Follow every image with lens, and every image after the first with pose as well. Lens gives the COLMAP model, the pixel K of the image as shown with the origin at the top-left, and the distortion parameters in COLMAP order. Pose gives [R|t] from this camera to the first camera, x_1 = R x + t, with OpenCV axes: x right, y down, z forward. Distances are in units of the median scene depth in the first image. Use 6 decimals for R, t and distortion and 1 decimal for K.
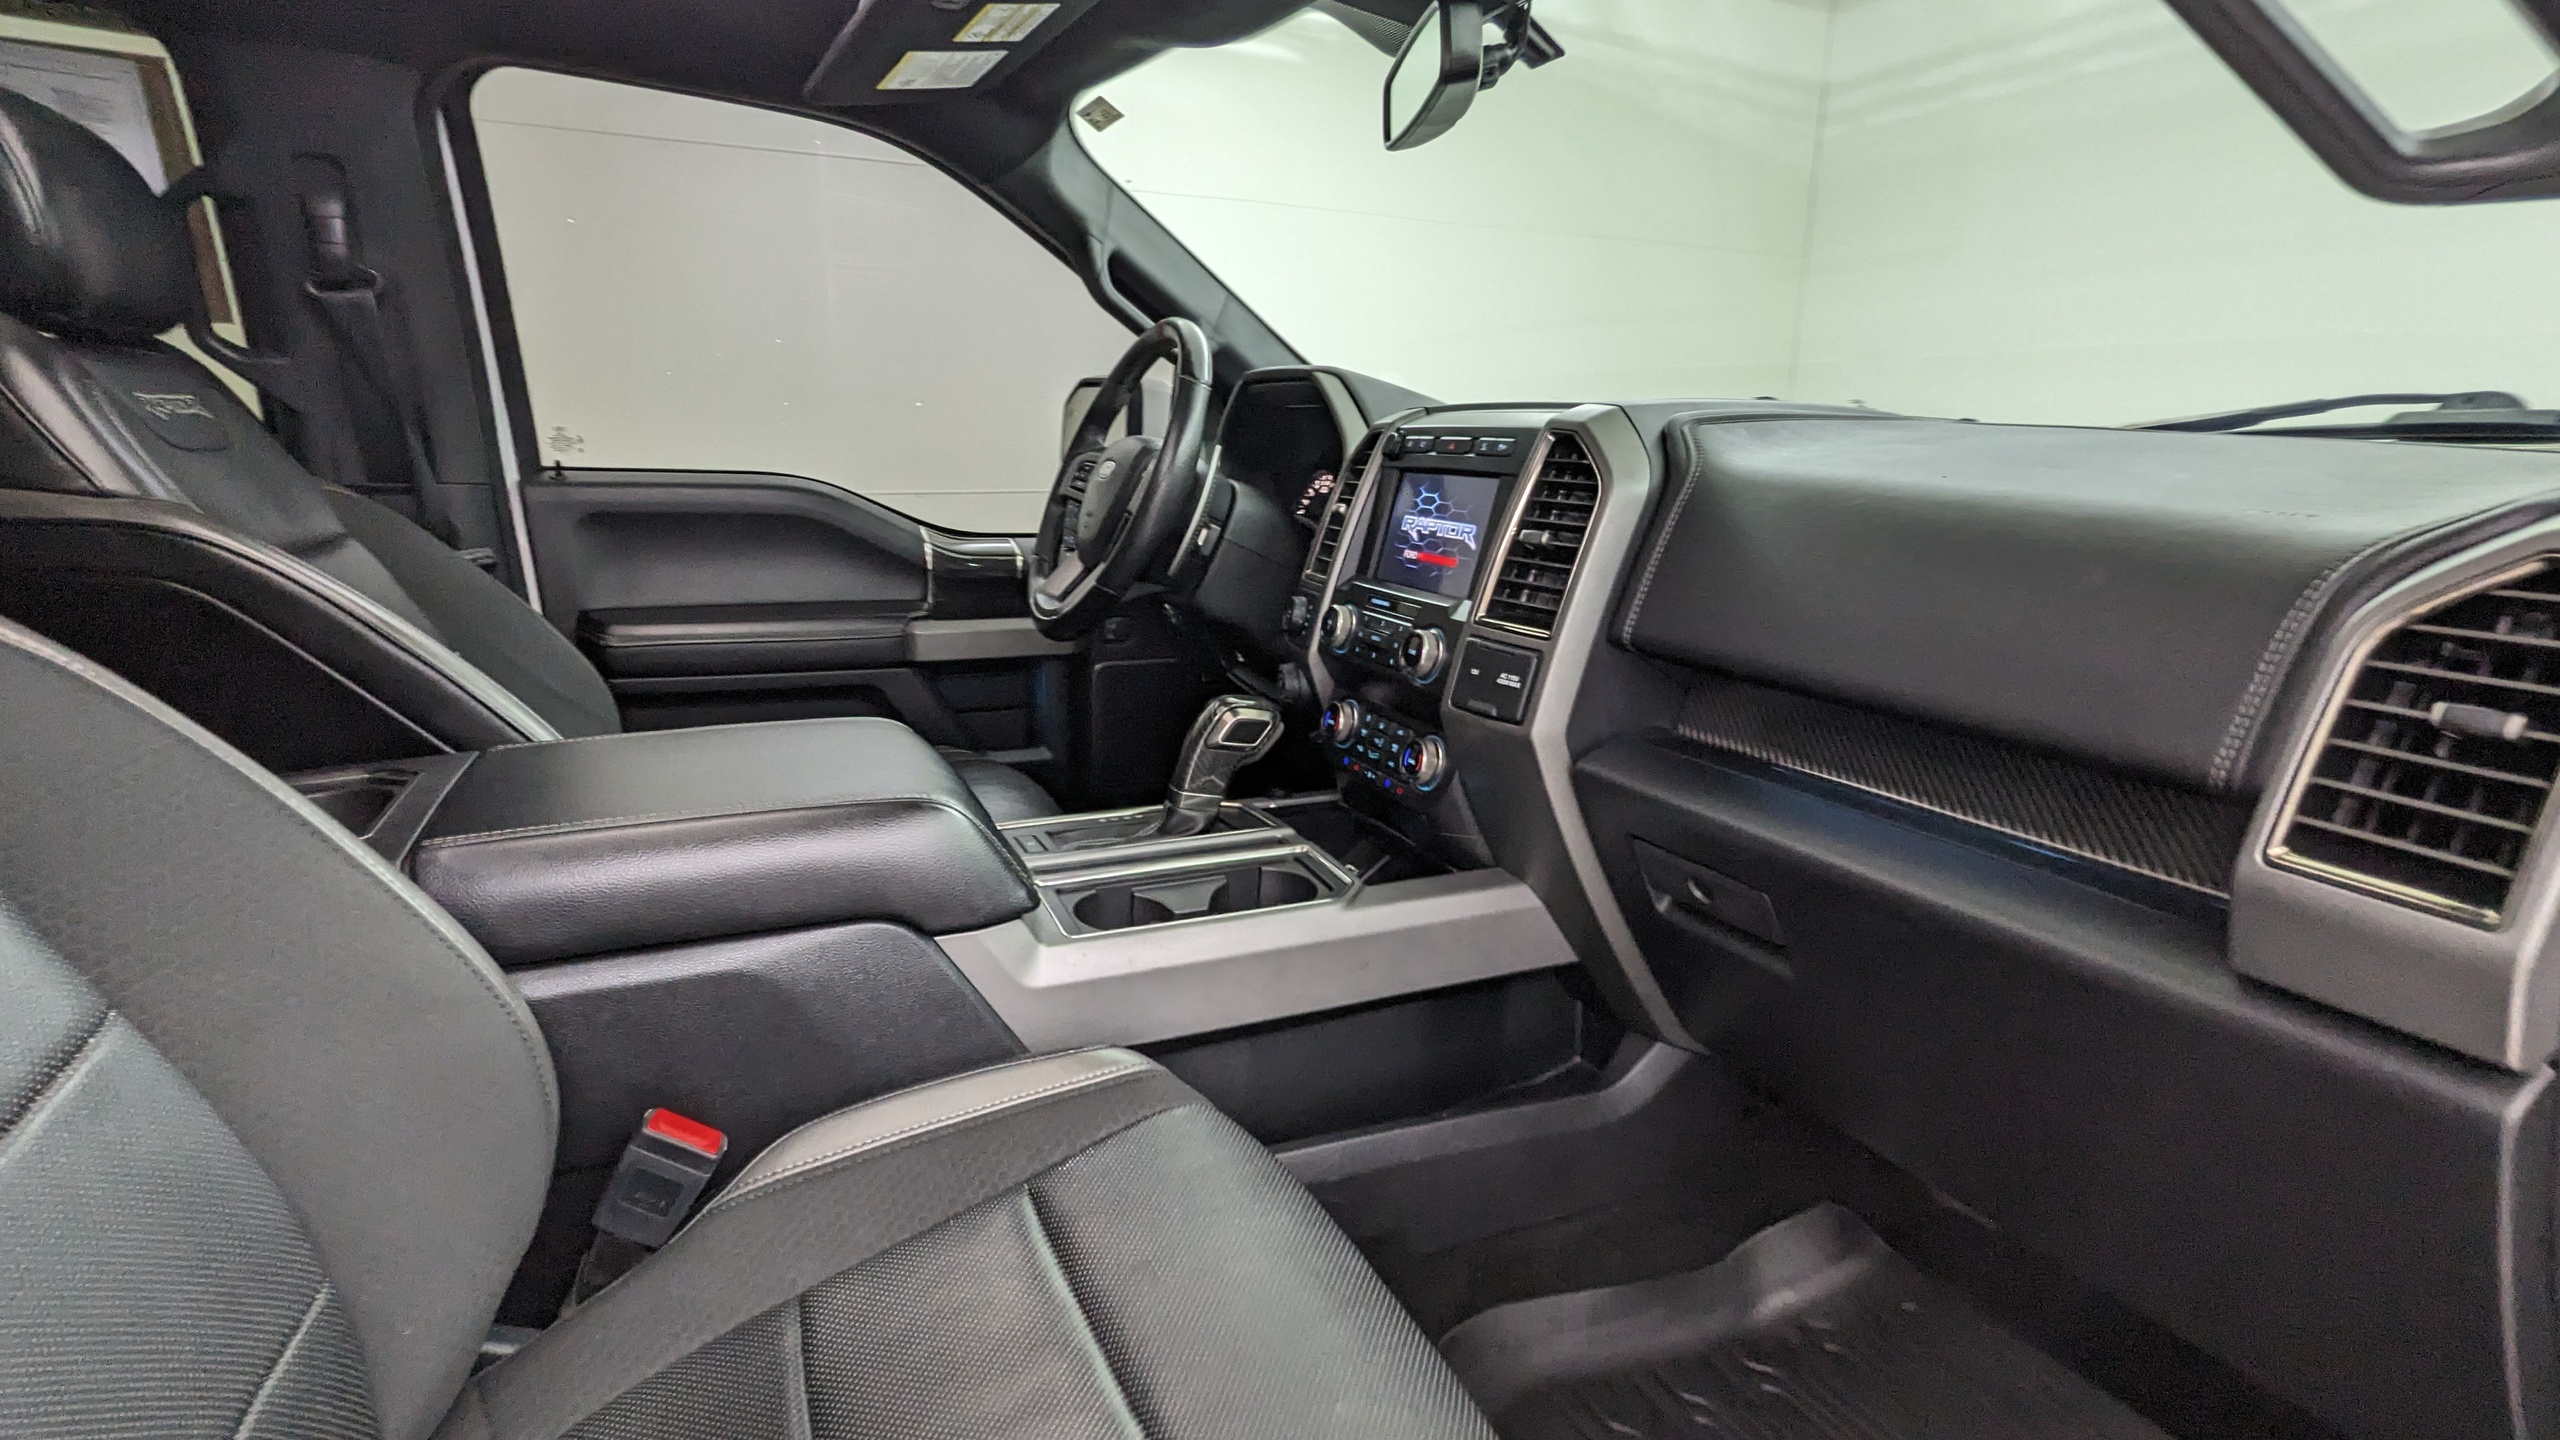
lens RADIAL K [[1225.4, 0, 1281.5], [0, 1225.4, 711.5], [0, 0, 1]] dist [0.003519, -0.000388]
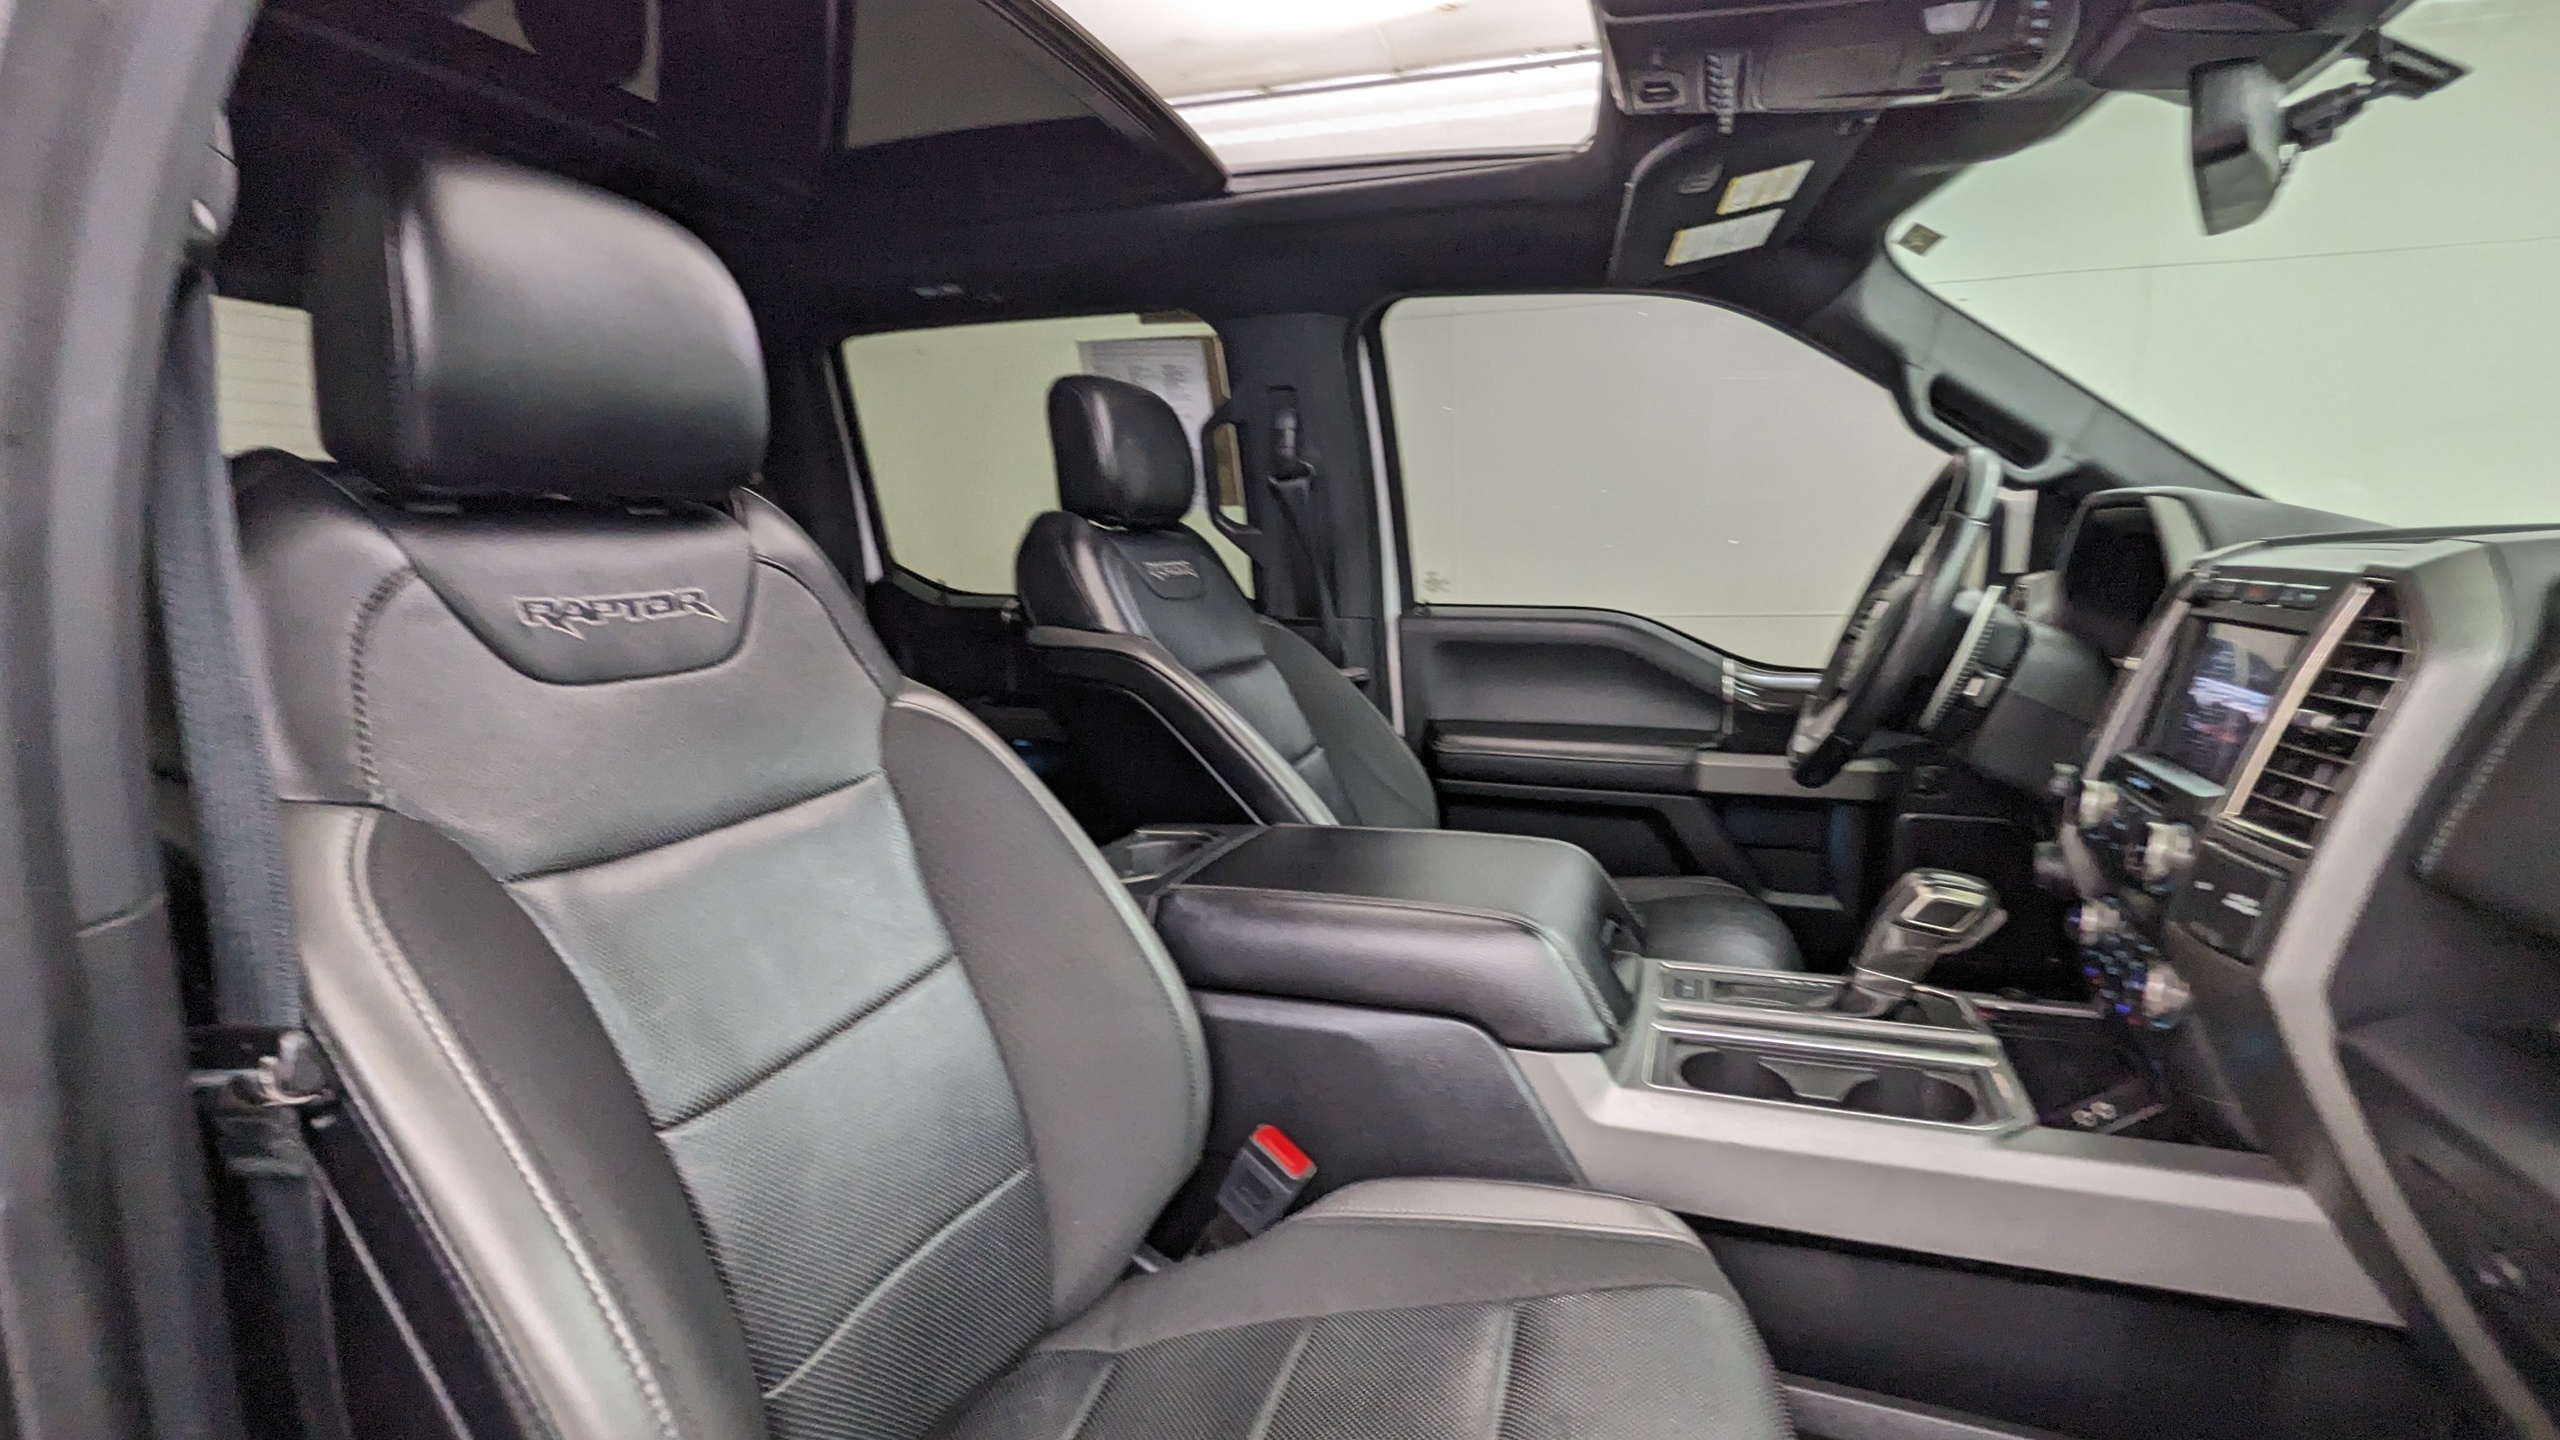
lens RADIAL K [[1225.4, 0, 1281.5], [0, 1225.4, 711.5], [0, 0, 1]] dist [0.003519, -0.000388]
pose [[0.729956, 0.062016, -0.680675, 0.213864], [-0.124574, 0.991266, -0.043280, -0.029848], [0.672045, 0.116387, 0.731306, 0.022290]]
